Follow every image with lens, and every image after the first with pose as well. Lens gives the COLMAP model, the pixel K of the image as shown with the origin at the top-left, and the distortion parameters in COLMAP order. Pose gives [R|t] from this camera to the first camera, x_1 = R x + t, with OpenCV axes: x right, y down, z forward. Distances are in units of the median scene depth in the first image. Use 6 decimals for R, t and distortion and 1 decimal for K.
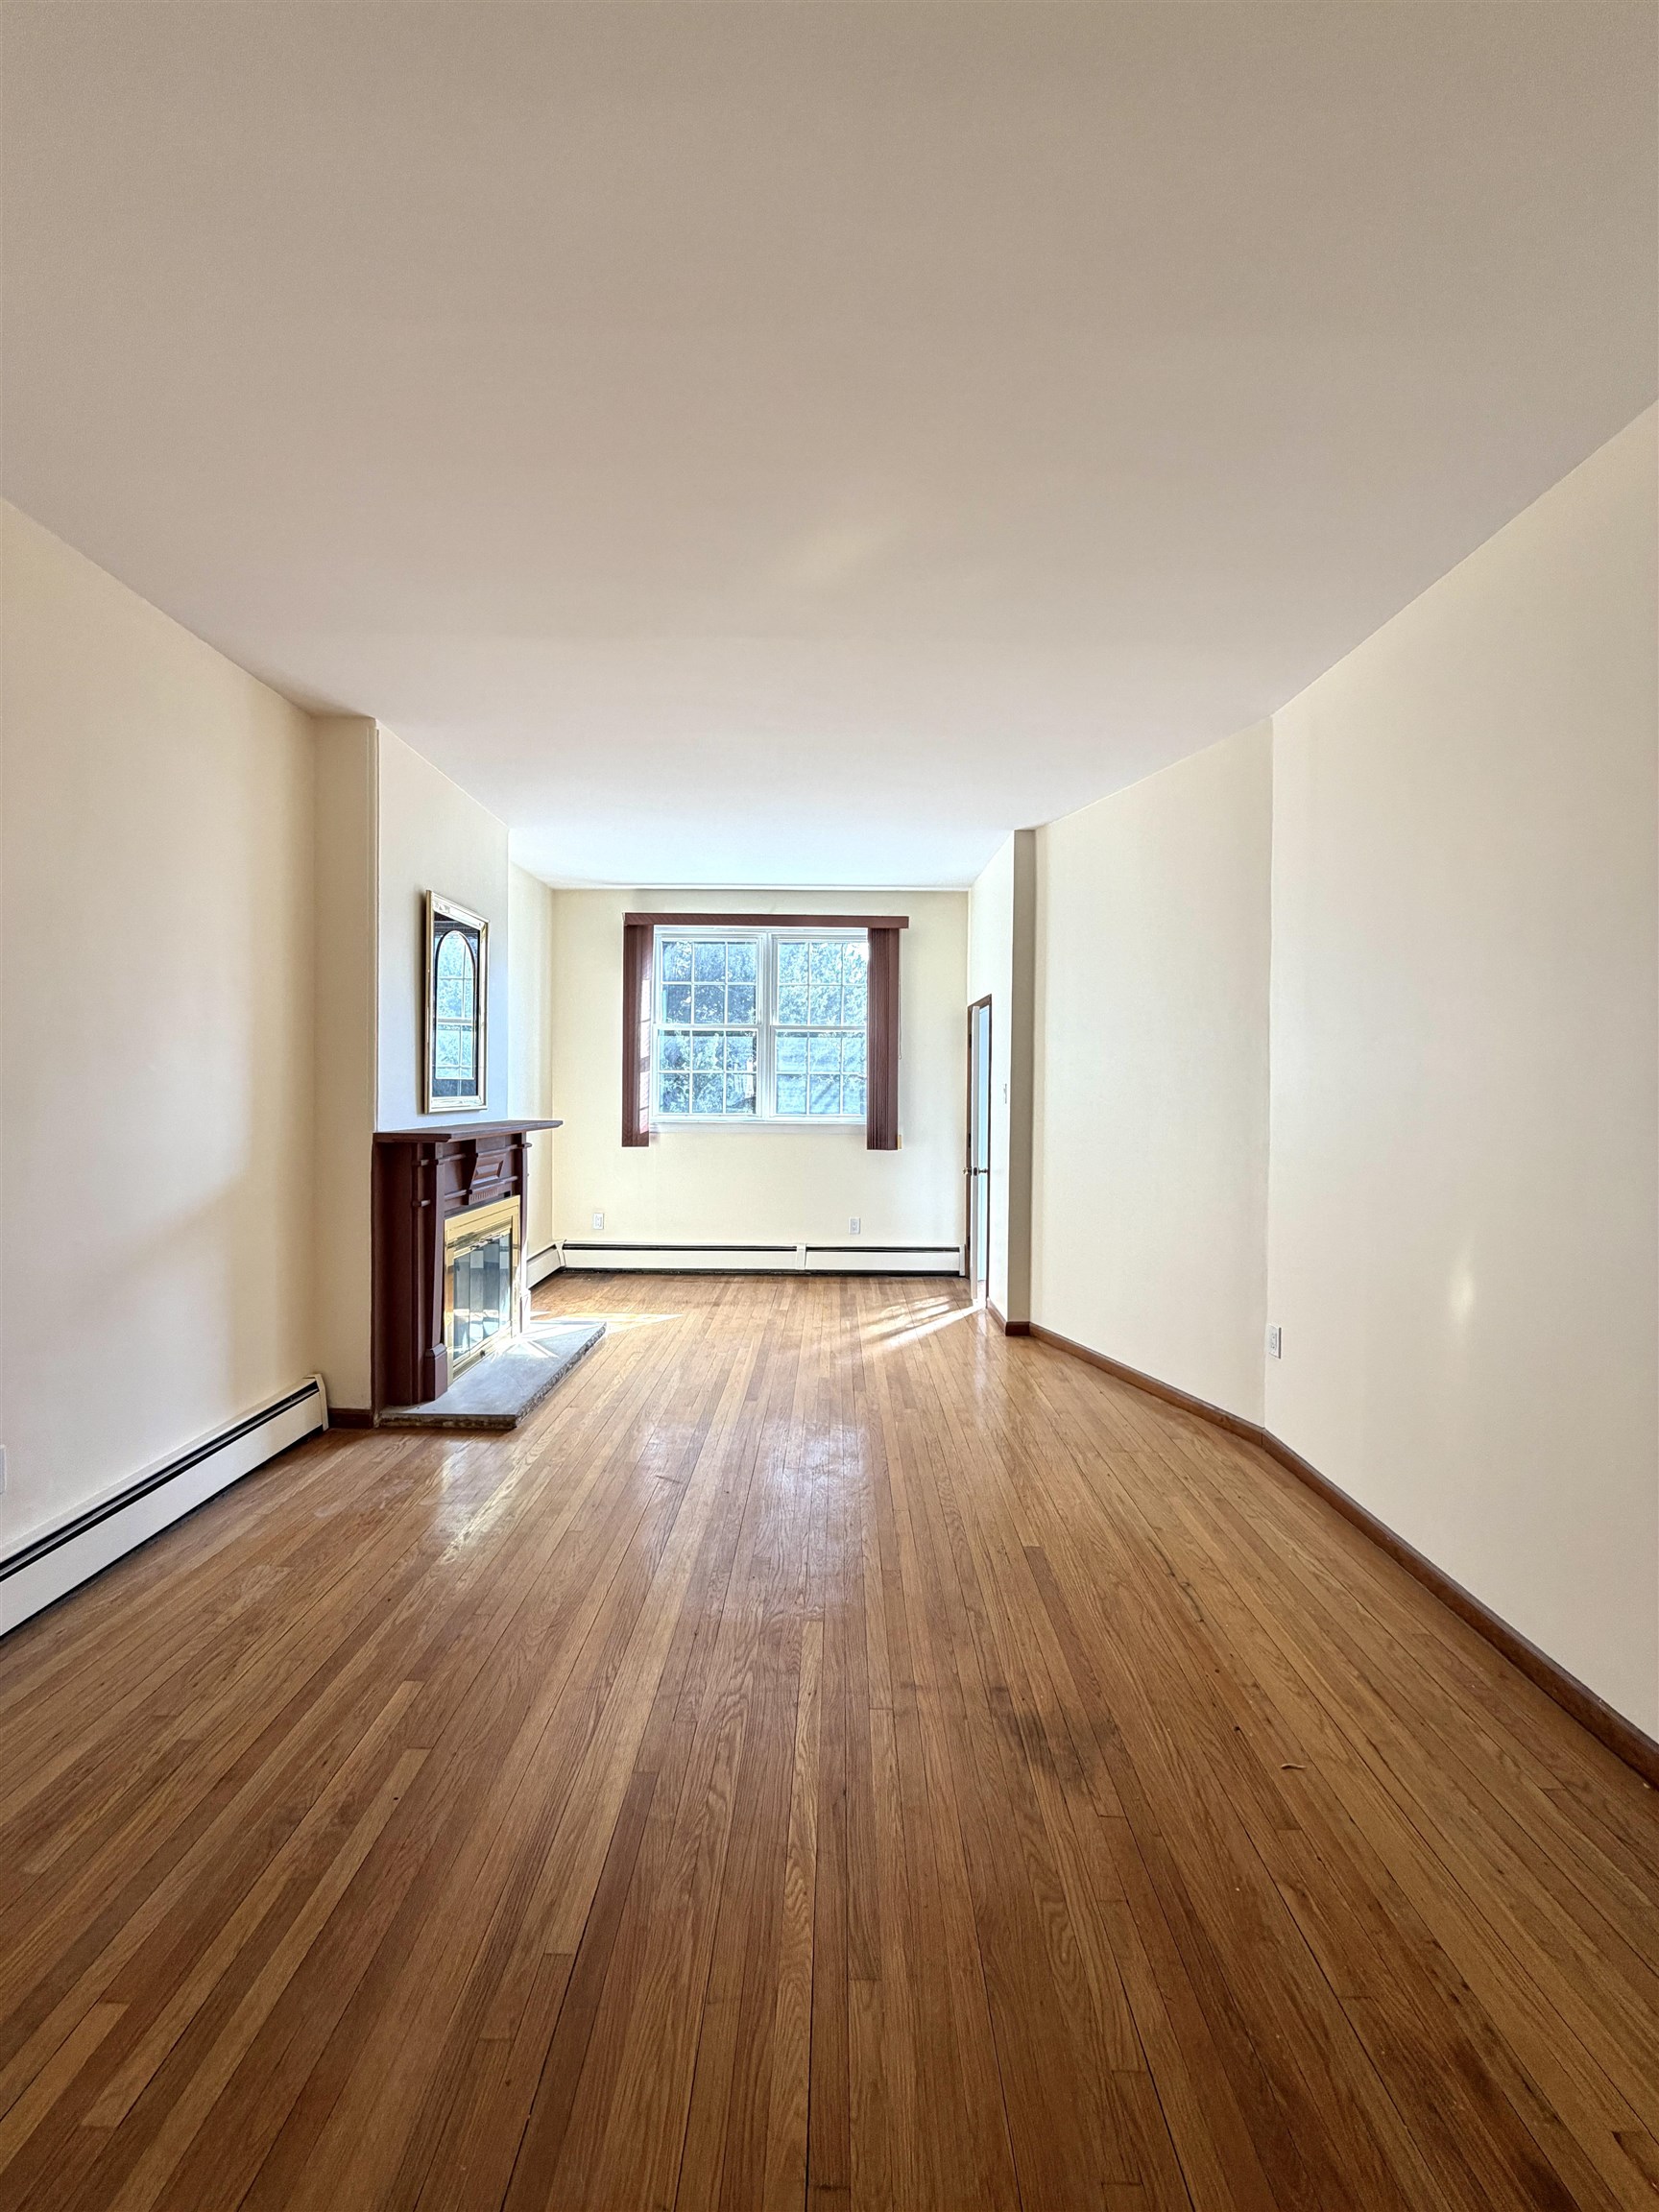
lens RADIAL K [[882.2, 0, 827.8], [0, 882.2, 1099.9], [0, 0, 1]] dist [-0.001486, -0.000246]
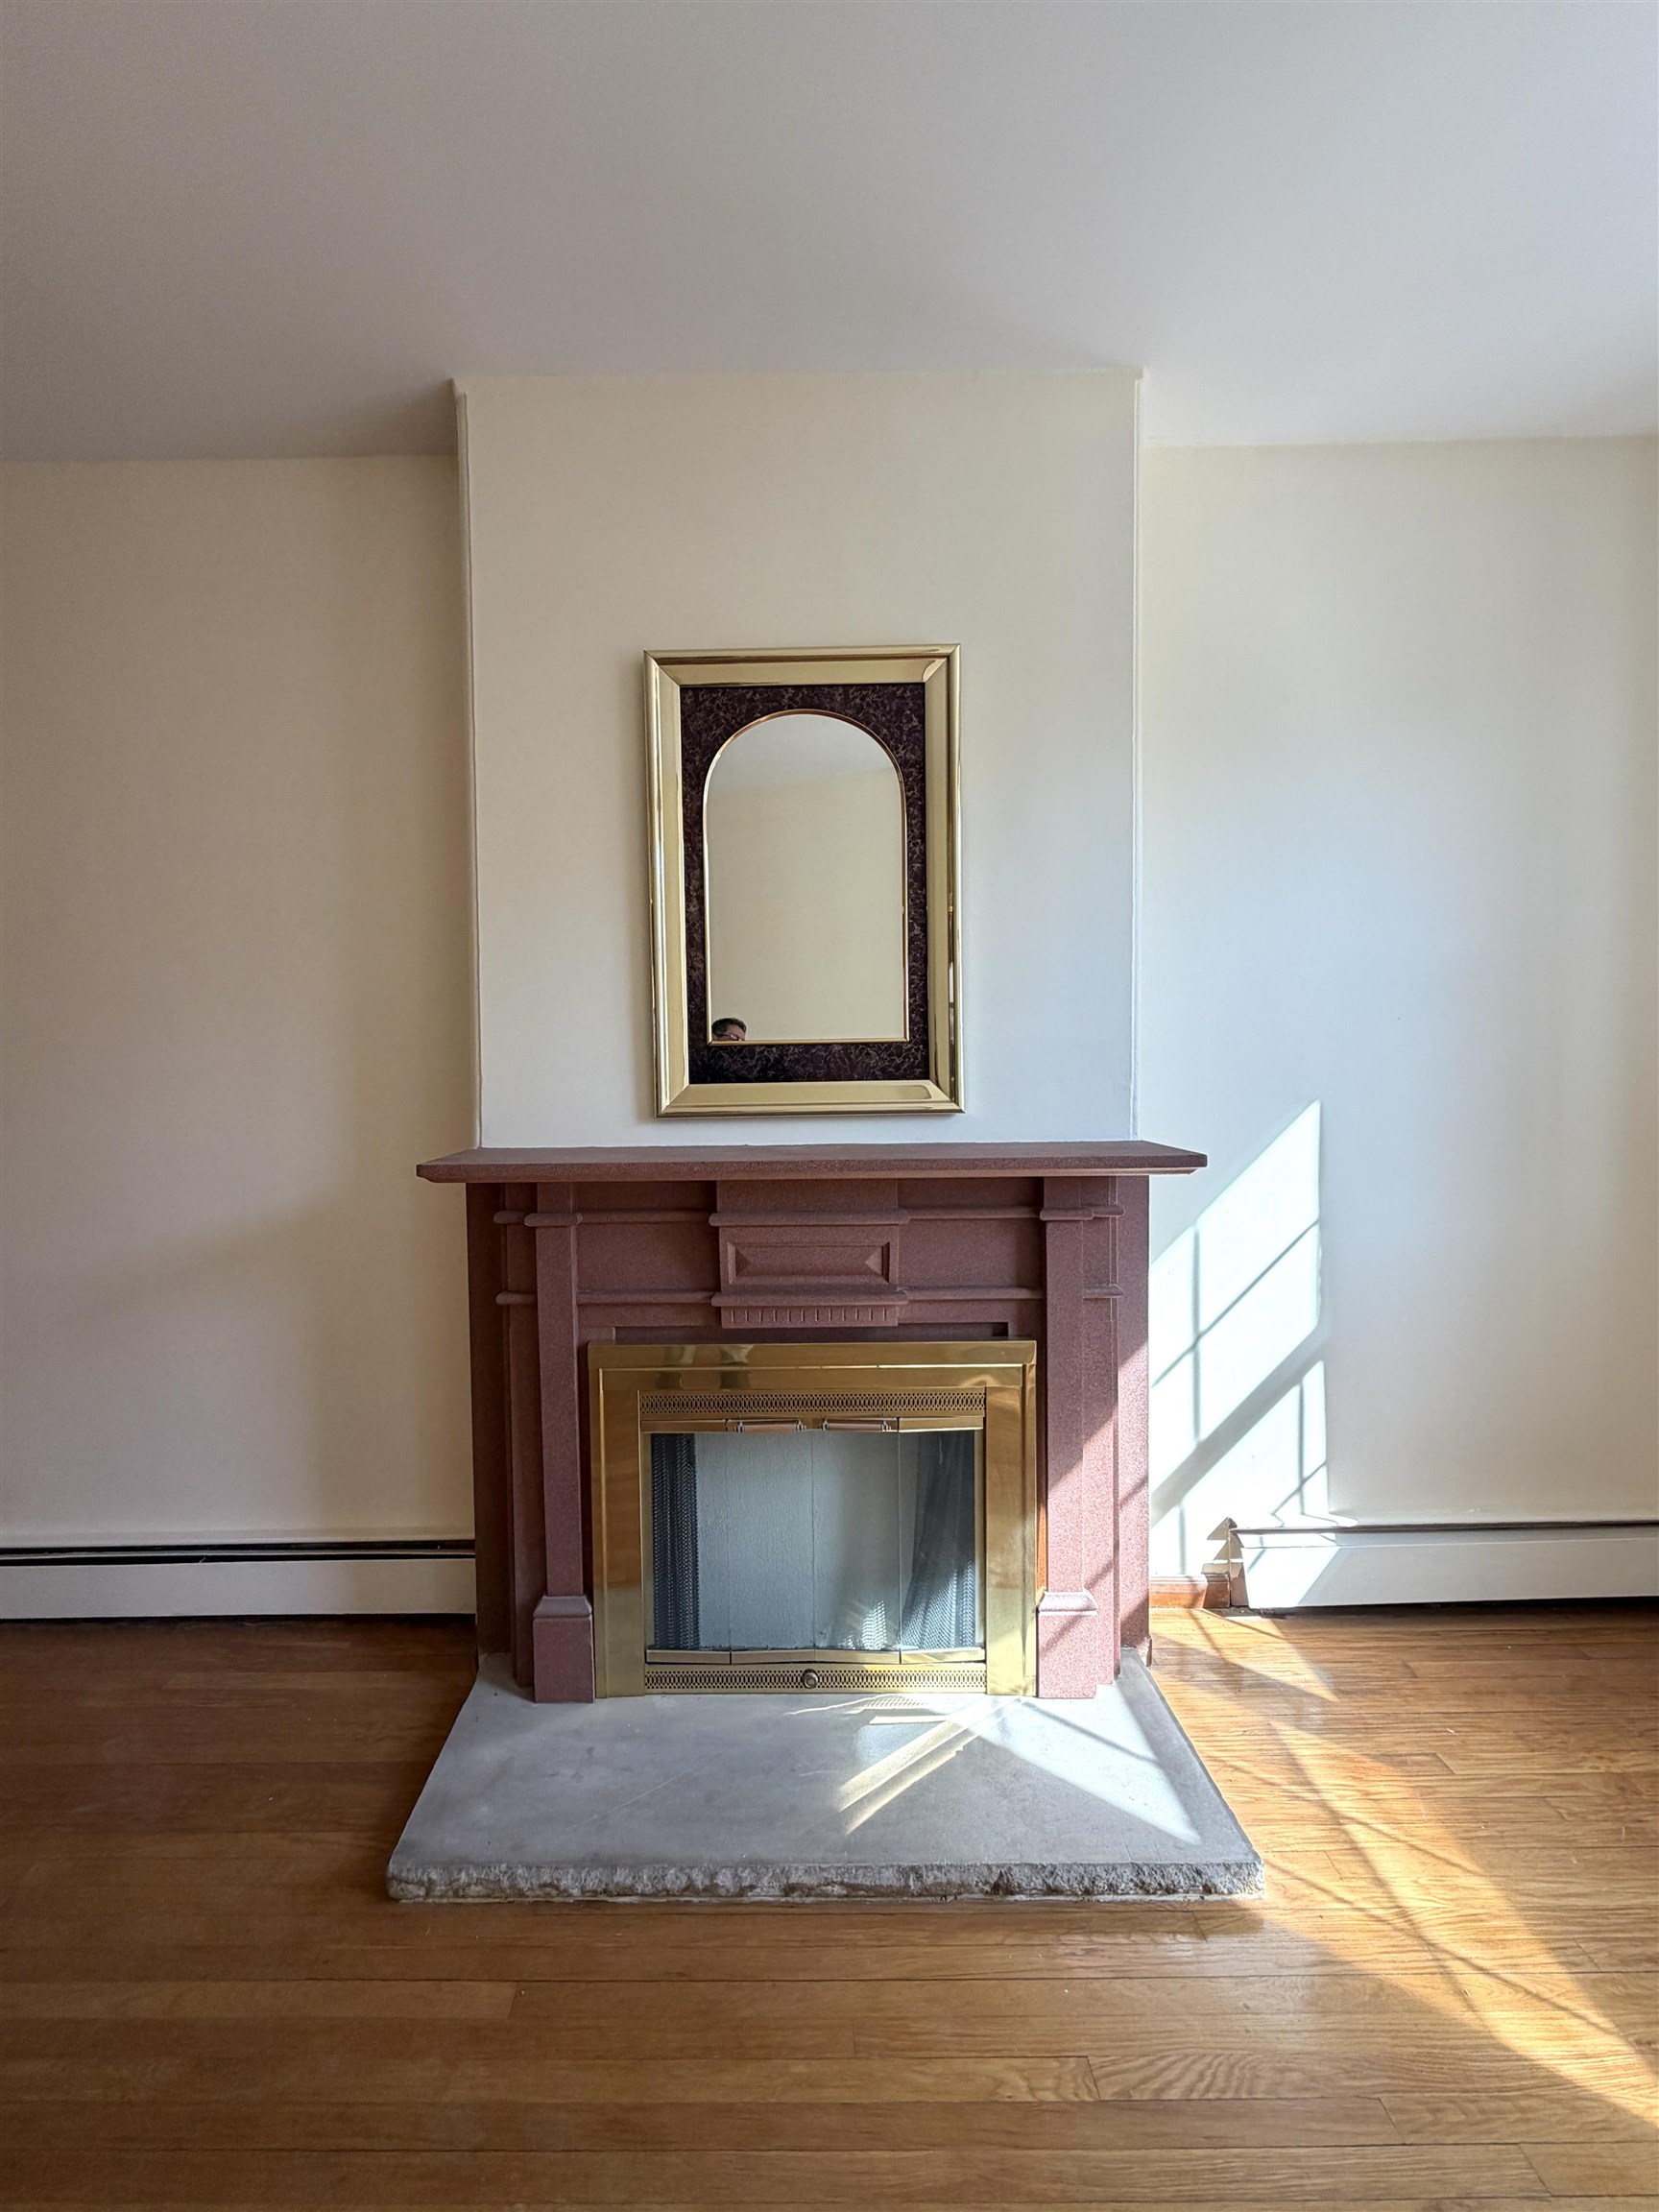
lens RADIAL K [[899.6, 0, 856.0], [0, 899.6, 1100.6], [0, 0, 1]] dist [-0.001118, -0.000398]
pose [[0.005667, 0.027693, -0.999600, 0.043273], [0.000910, 0.999616, 0.027698, -0.008379], [0.999984, -0.001067, 0.005639, 1.063862]]
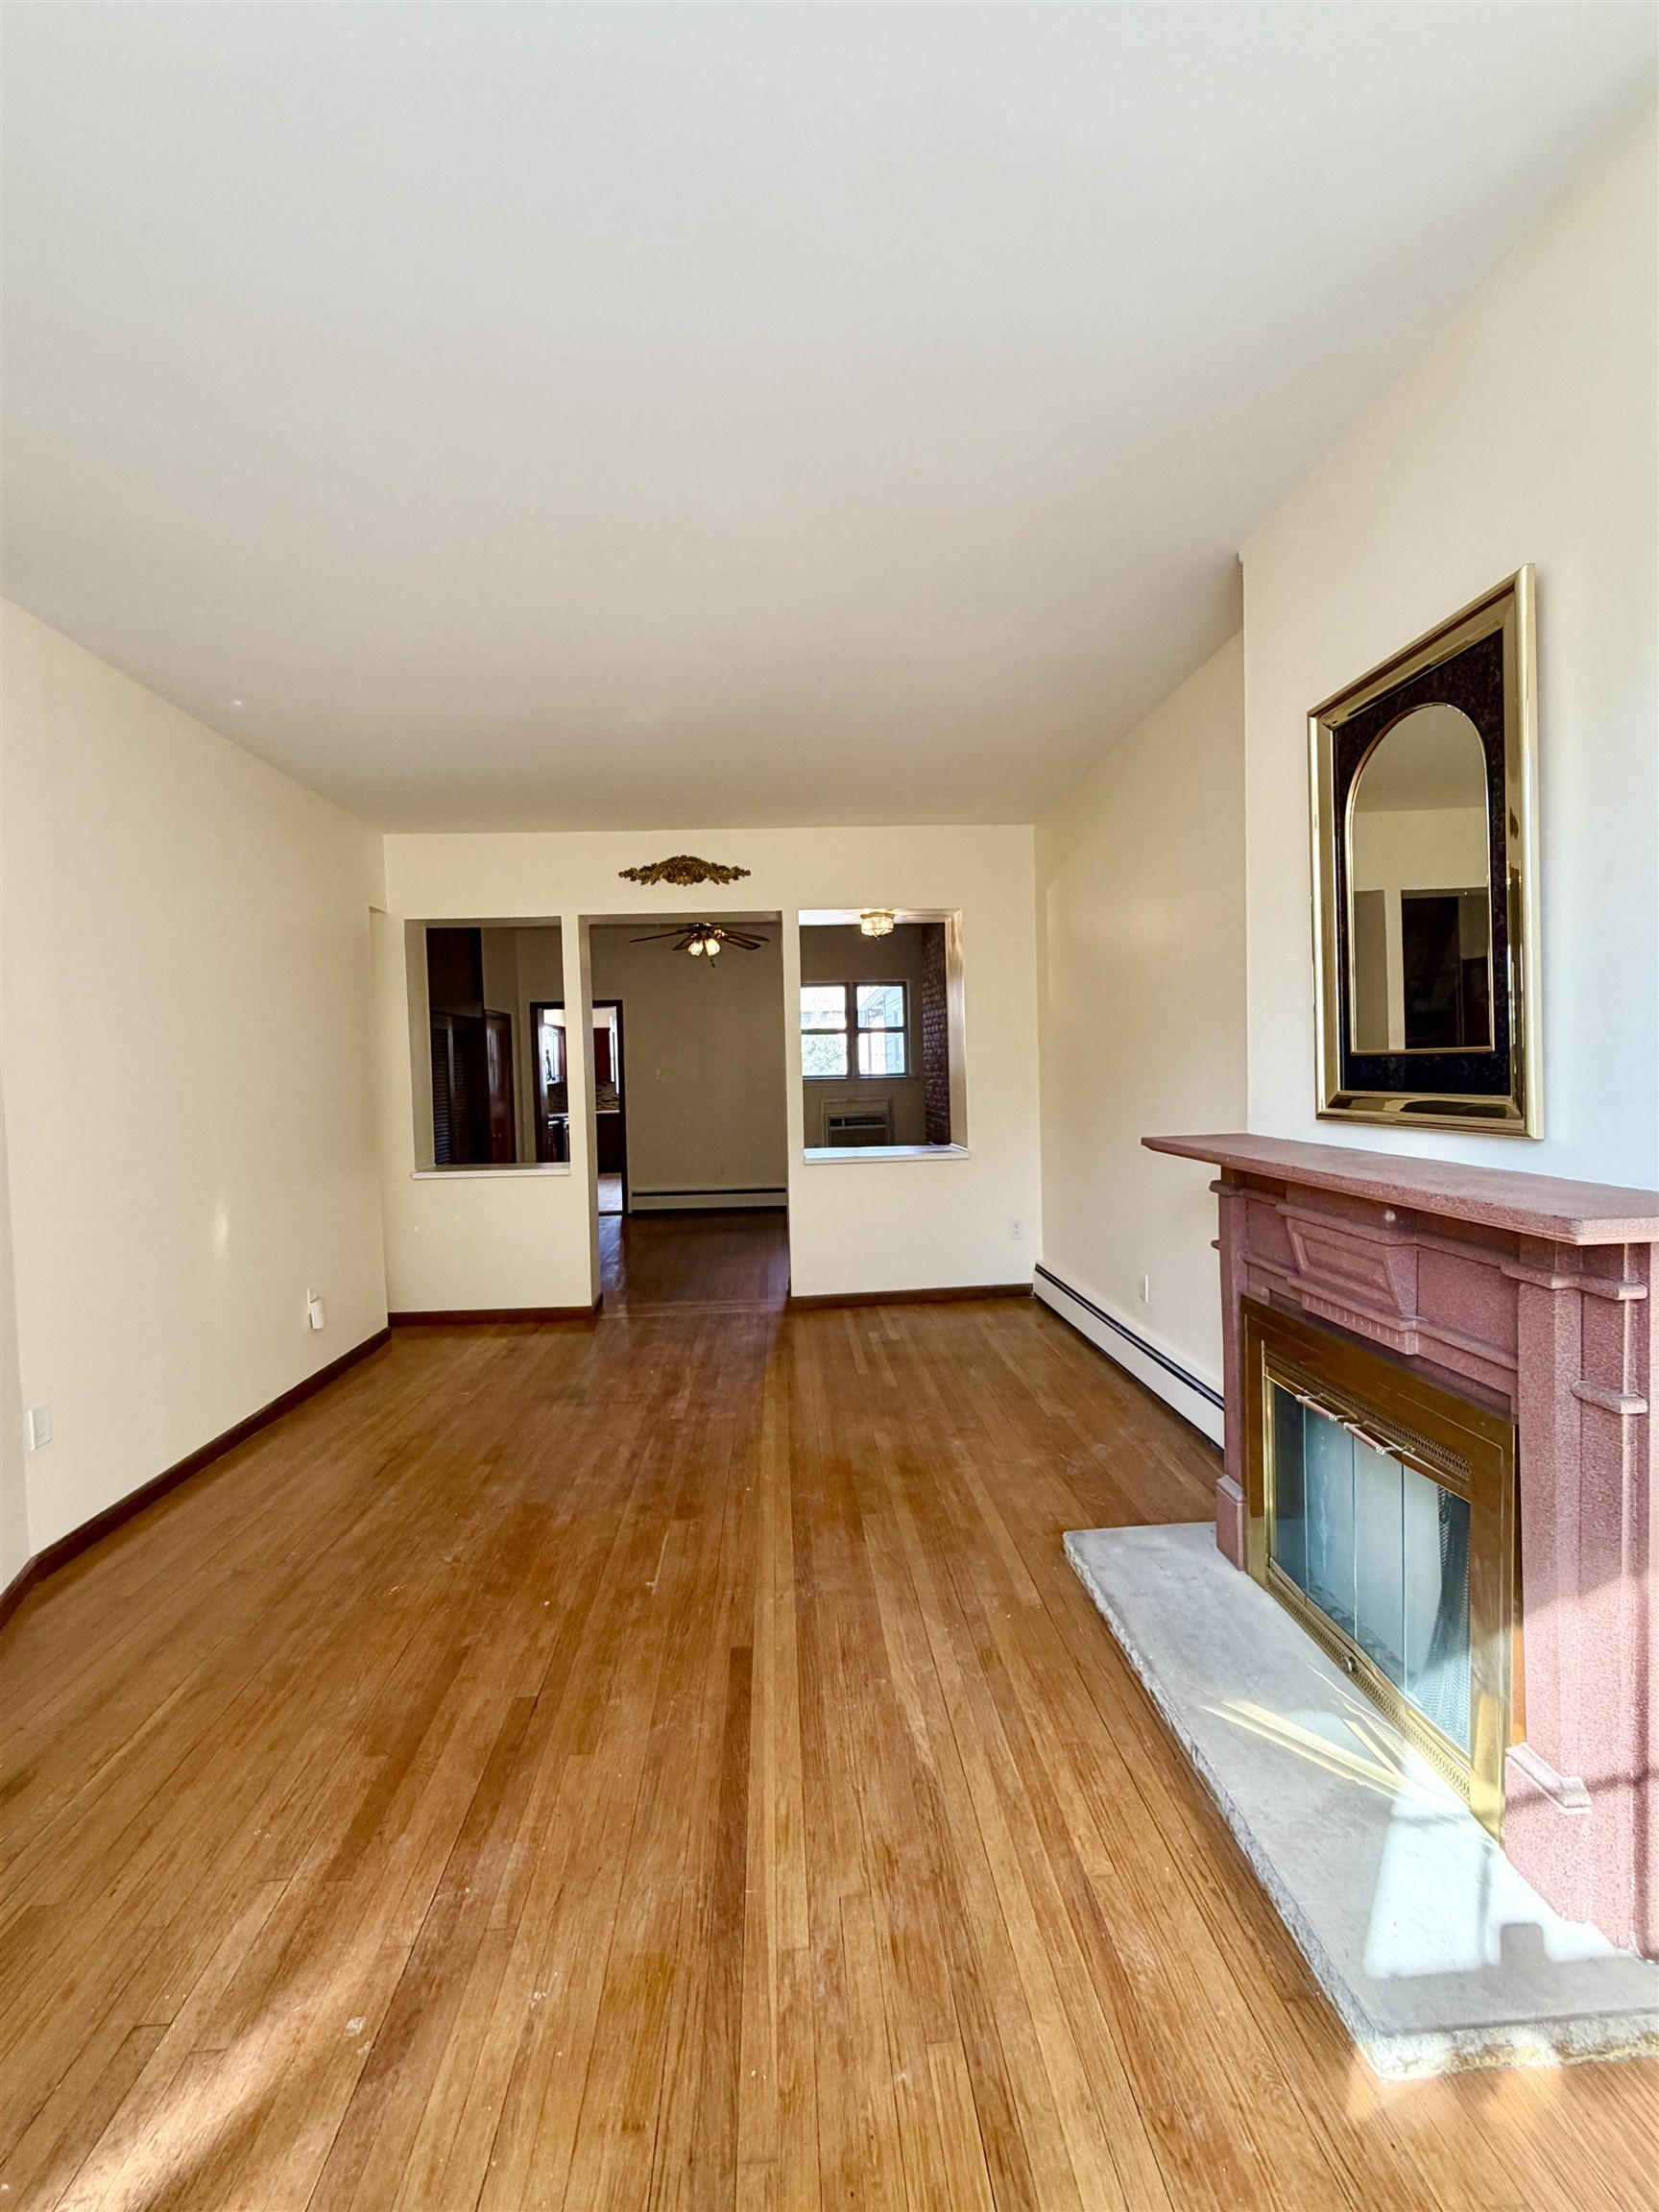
lens RADIAL K [[949.2, 0, 828.3], [0, 949.2, 1099.1], [0, 0, 1]] dist [-0.002032, -0.000187]
pose [[-0.997735, 0.017759, -0.064885, -0.105313], [0.014965, 0.998950, 0.043294, -0.027449], [0.065586, 0.042225, -0.996953, 1.520555]]
